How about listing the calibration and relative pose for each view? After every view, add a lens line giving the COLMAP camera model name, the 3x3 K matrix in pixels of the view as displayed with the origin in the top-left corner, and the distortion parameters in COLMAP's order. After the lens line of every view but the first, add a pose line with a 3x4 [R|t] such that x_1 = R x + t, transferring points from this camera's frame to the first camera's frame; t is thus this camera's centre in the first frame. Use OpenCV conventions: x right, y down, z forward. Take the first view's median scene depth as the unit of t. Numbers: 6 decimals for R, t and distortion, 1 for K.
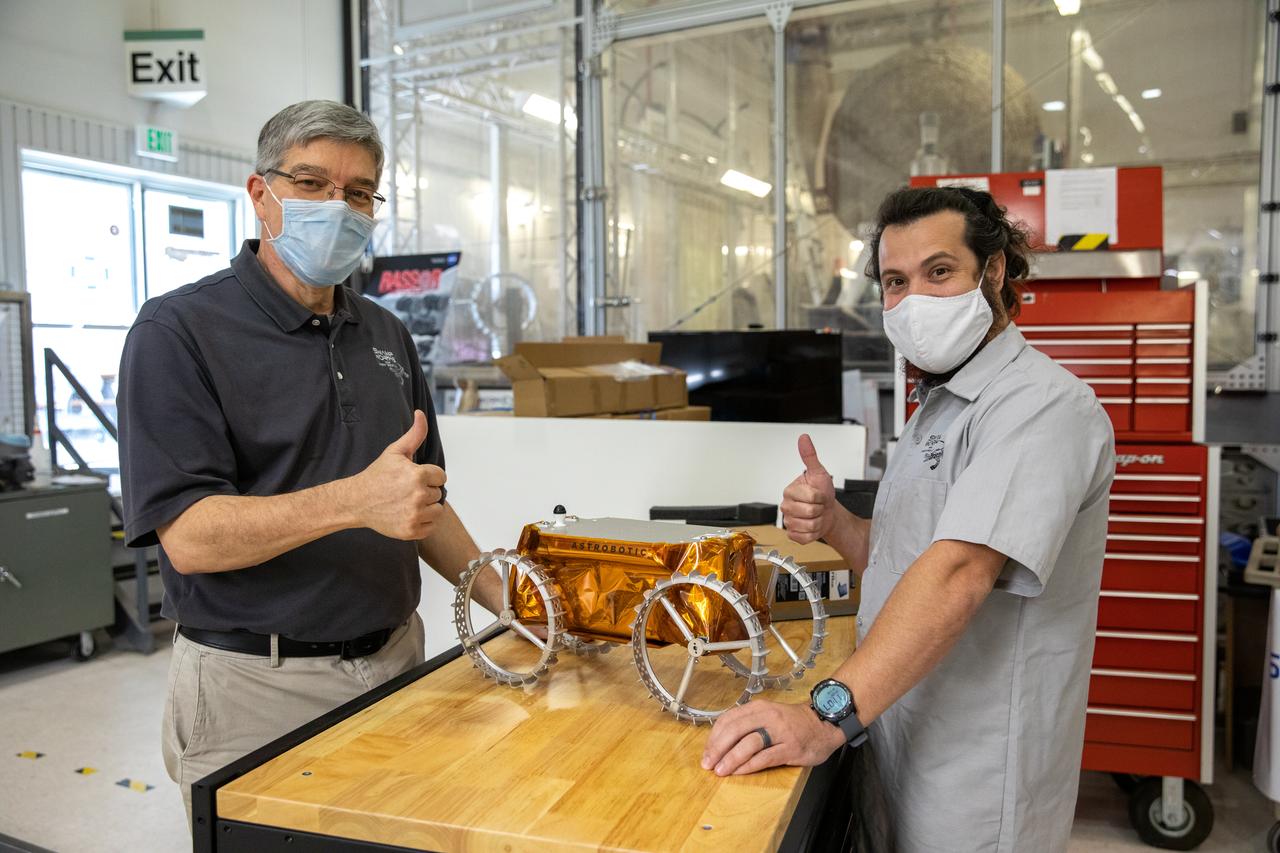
lens RADIAL K [[1029.9, 0, 650.6], [0, 1029.9, 433.2], [0, 0, 1]] dist [-0.038908, 0.038307]
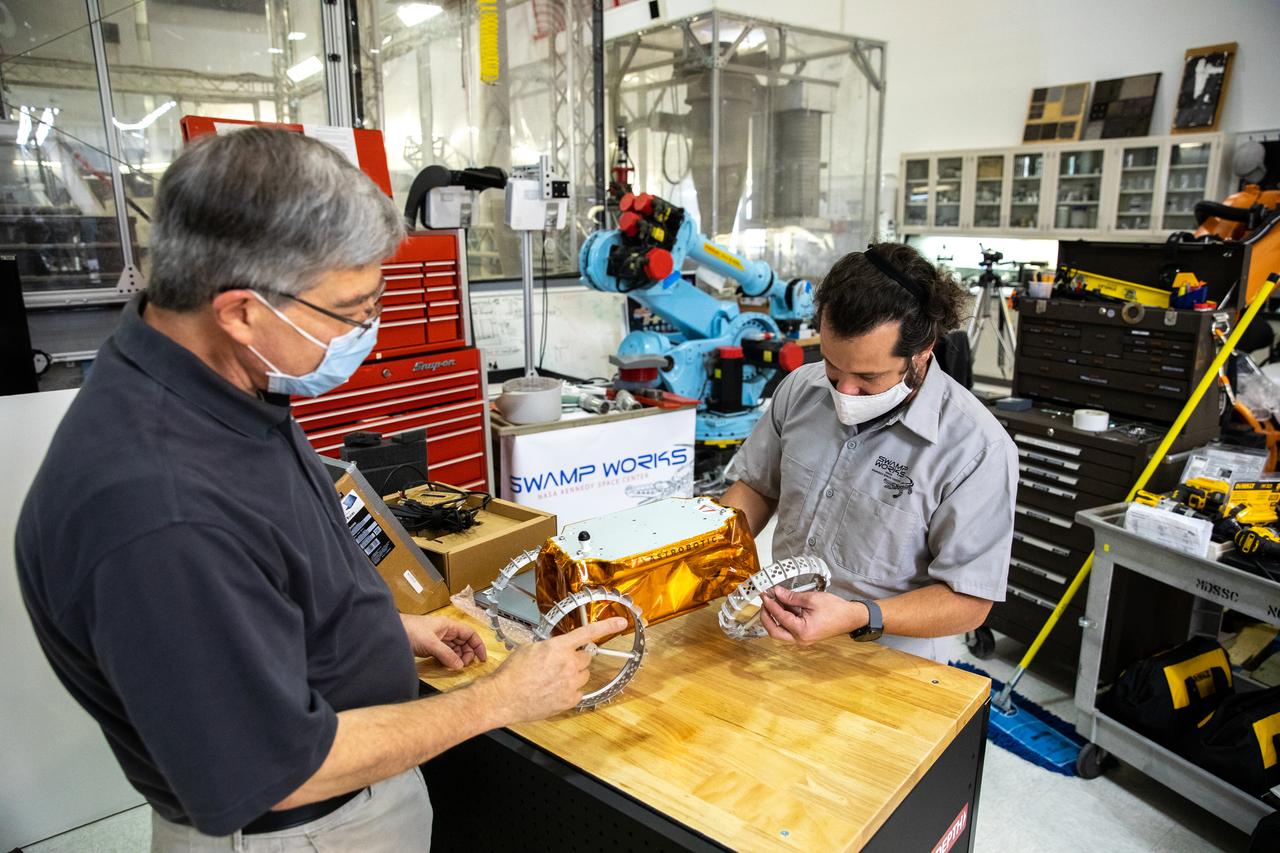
lens RADIAL K [[850.0, 0, 632.6], [0, 850.0, 420.8], [0, 0, 1]] dist [-0.096081, 0.060648]
pose [[0.423872, -0.206413, 0.881888, -0.225562], [0.065837, 0.978131, 0.197295, -0.057453], [-0.903326, -0.025567, 0.428192, 0.163278]]
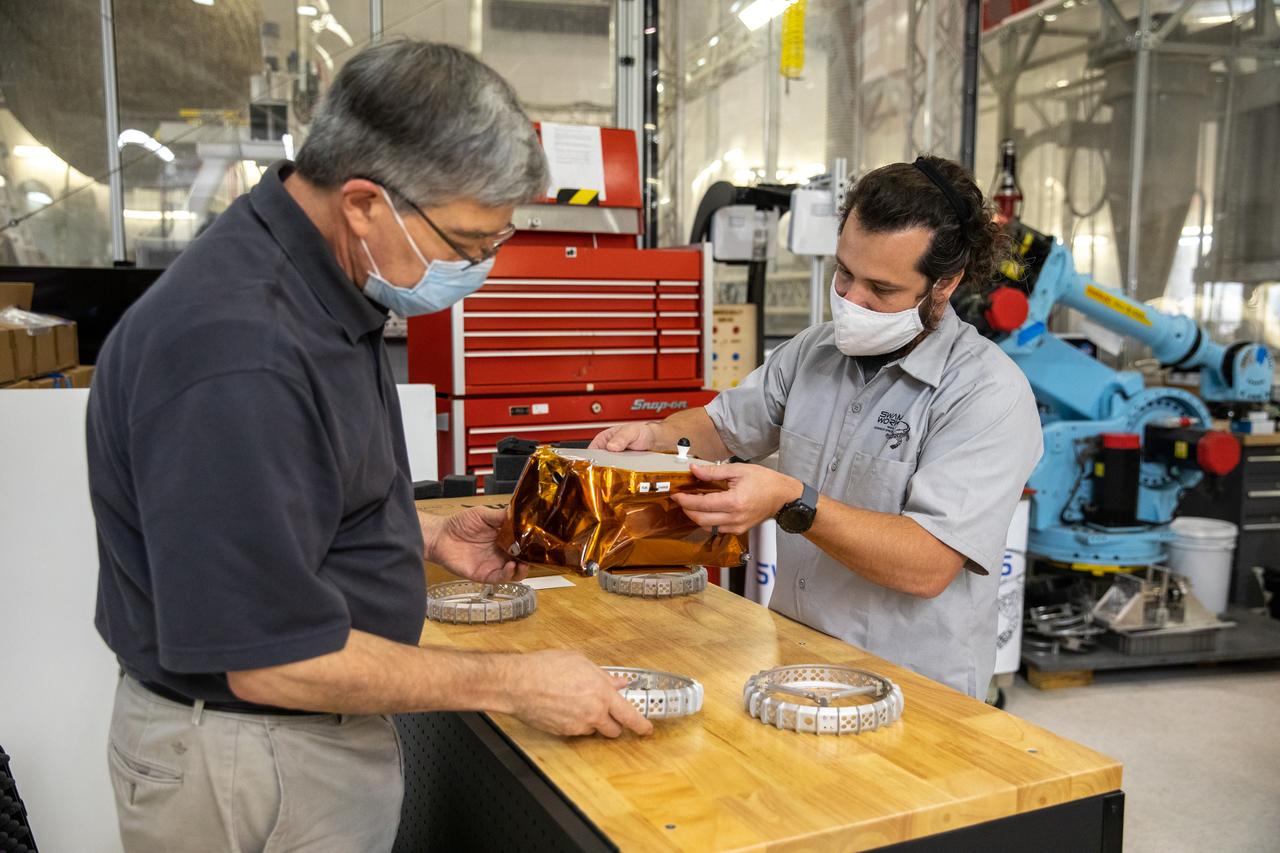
lens RADIAL K [[1152.3, 0, 633.4], [0, 1152.3, 426.3], [0, 0, 1]] dist [-0.025483, 0.057747]
pose [[0.738107, -0.065228, 0.671523, -0.207032], [0.036624, 0.997722, 0.056658, -0.012690], [-0.673689, -0.017225, 0.738815, 0.065156]]
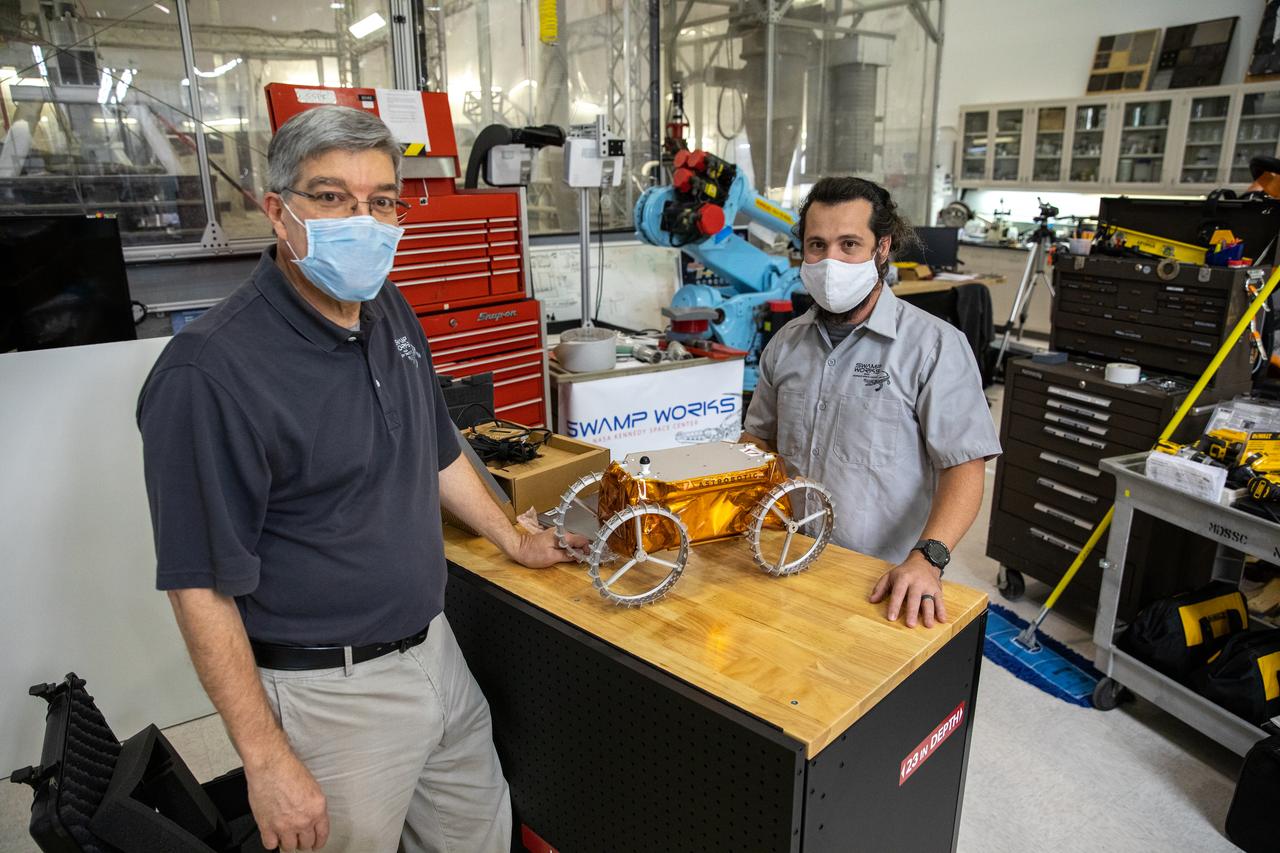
lens RADIAL K [[850.0, 0, 632.8], [0, 850.0, 418.8], [0, 0, 1]] dist [-0.096081, 0.060648]
pose [[0.481466, -0.245985, 0.841238, -0.259437], [0.068756, 0.967451, 0.243539, -0.060849], [-0.873764, -0.059416, 0.482708, 0.142881]]
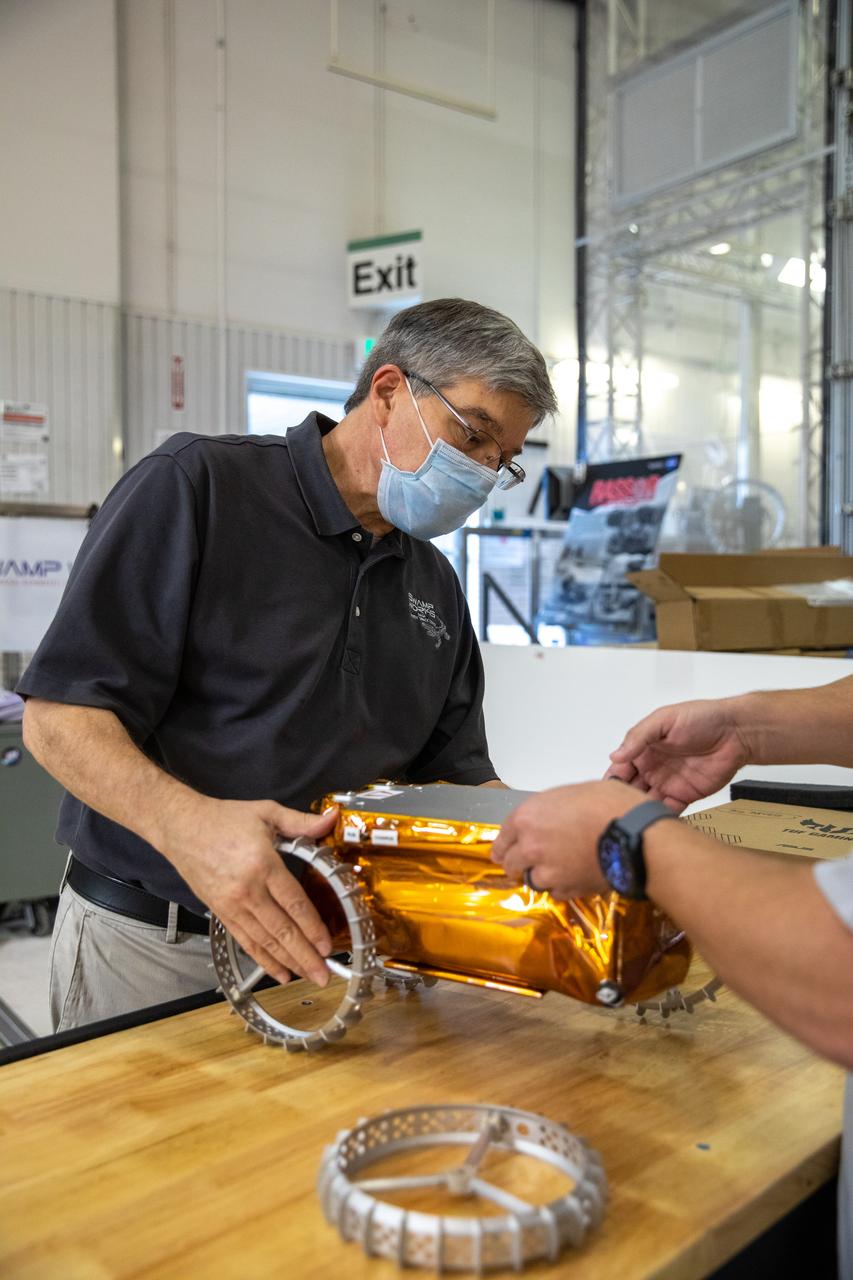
lens RADIAL K [[1152.3, 0, 443.2], [0, 1152.3, 659.7], [0, 0, 1]] dist [-0.025483, 0.057747]
pose [[0.902183, 0.026401, -0.430545, 0.061409], [-0.031077, 0.999510, -0.003830, 0.000270], [0.430232, 0.016836, 0.902561, 0.099588]]
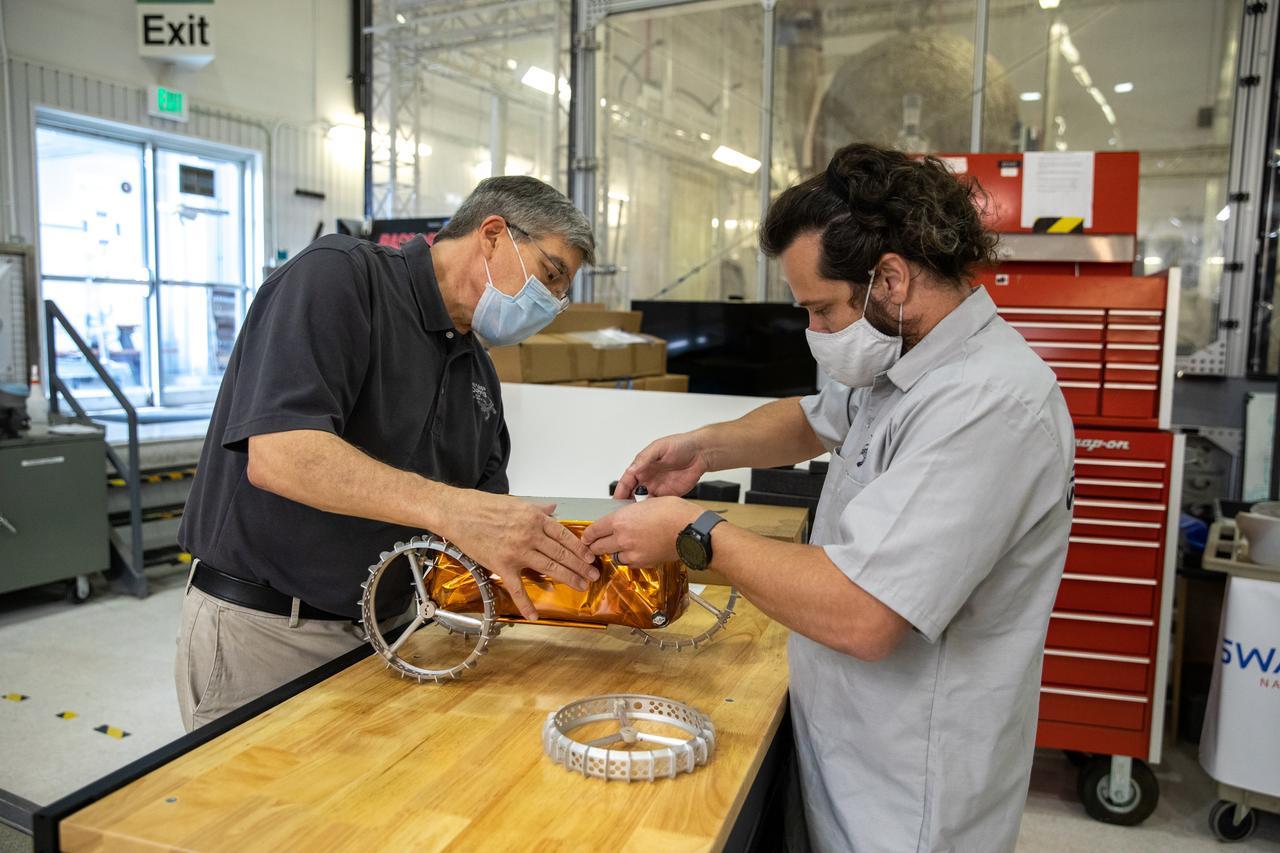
lens RADIAL K [[957.5, 0, 650.2], [0, 957.5, 431.2], [0, 0, 1]] dist [-0.050698, 0.031800]
pose [[0.999579, 0.028156, 0.007012, 0.013494], [-0.028414, 0.998800, 0.039884, -0.006562], [-0.005881, -0.040066, 0.999180, 0.040333]]
